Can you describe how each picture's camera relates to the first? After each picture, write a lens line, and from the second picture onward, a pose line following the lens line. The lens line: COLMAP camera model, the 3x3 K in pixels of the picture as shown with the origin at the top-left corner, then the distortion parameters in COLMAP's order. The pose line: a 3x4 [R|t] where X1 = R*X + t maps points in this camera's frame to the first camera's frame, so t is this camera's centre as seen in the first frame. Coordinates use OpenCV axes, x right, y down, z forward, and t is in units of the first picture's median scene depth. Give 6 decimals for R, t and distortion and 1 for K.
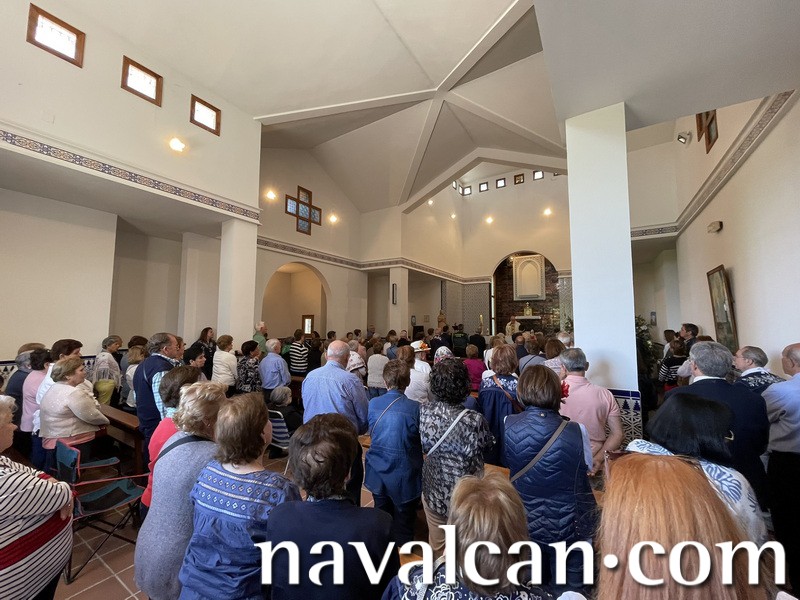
lens RADIAL K [[324.1, 0, 399.3], [0, 324.1, 302.5], [0, 0, 1]] dist [0.005155, 0.000957]
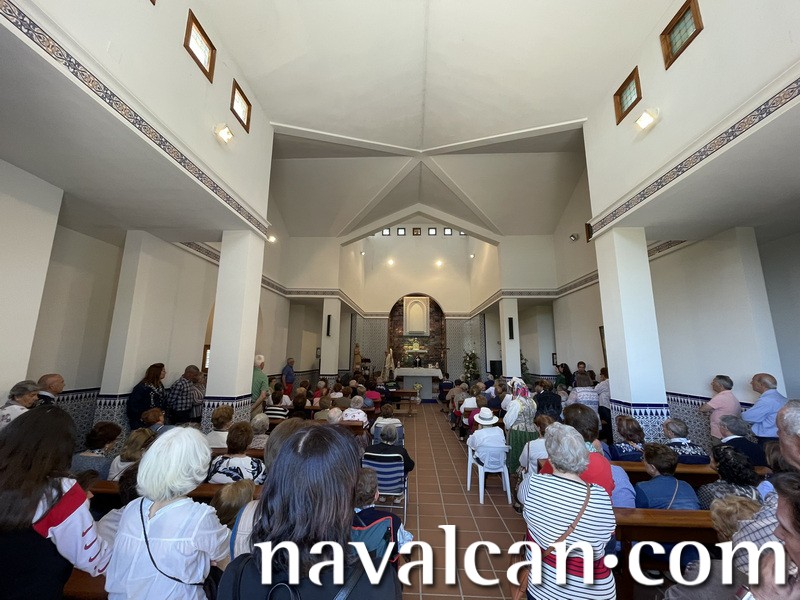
lens RADIAL K [[324.1, 0, 397.4], [0, 324.1, 299.5], [0, 0, 1]] dist [0.005155, 0.000957]
pose [[0.865925, 0.094392, 0.491187, -0.316970], [-0.043838, 0.992575, -0.113461, -0.002781], [-0.498250, 0.076716, 0.863633, 0.060633]]
